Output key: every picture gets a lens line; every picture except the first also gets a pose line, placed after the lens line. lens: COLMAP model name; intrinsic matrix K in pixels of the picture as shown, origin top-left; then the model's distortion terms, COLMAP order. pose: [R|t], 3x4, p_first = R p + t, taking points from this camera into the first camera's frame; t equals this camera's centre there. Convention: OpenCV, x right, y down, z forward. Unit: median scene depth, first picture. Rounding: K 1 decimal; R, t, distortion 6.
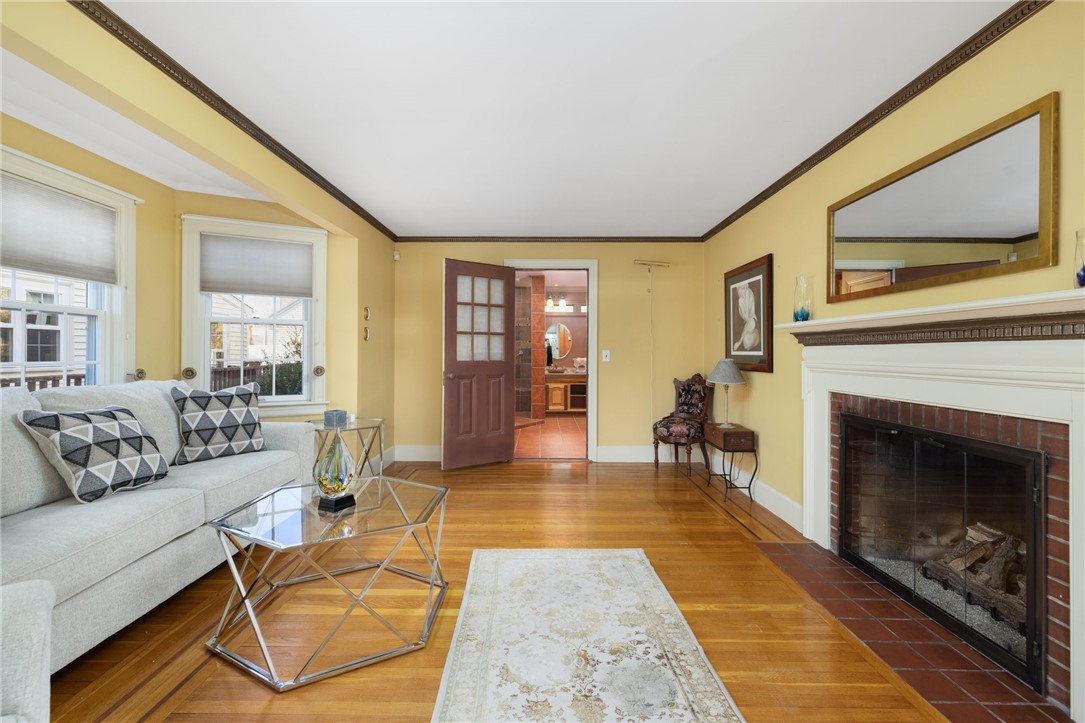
lens RADIAL K [[467.5, 0, 548.2], [0, 467.5, 349.8], [0, 0, 1]] dist [-0.001140, -0.000199]
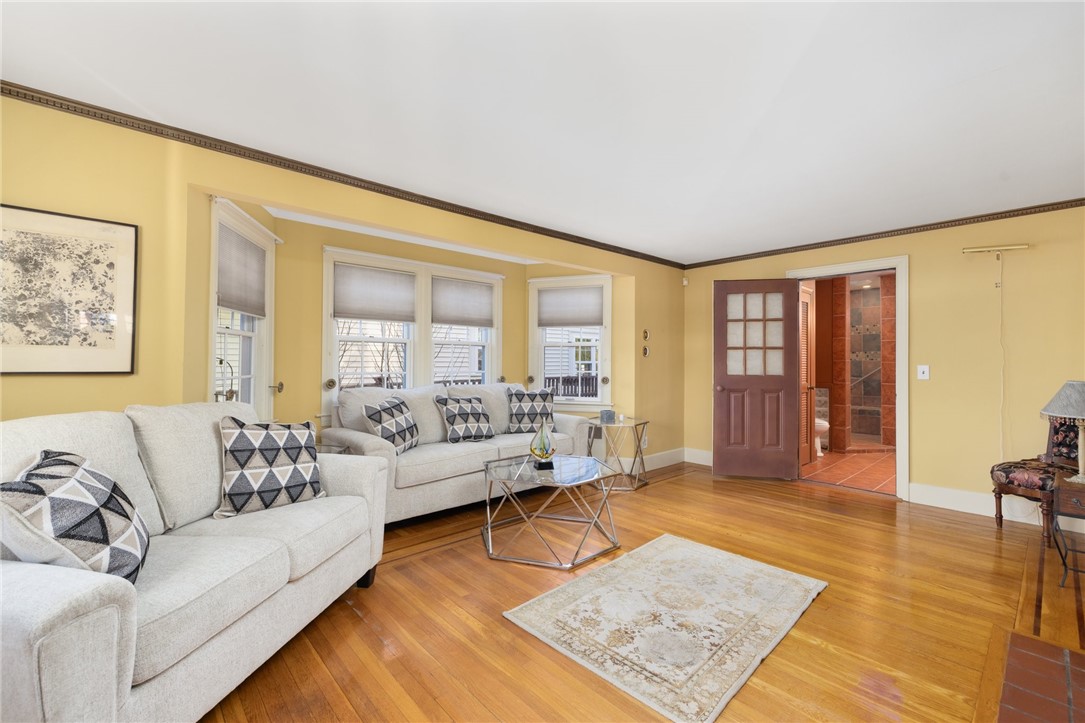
lens RADIAL K [[467.5, 0, 548.2], [0, 467.5, 349.8], [0, 0, 1]] dist [-0.001140, -0.000199]
pose [[0.681565, -0.017250, -0.731554, 0.481879], [0.002022, 0.999763, -0.021691, -0.017061], [0.731755, 0.013305, 0.681438, -0.040831]]
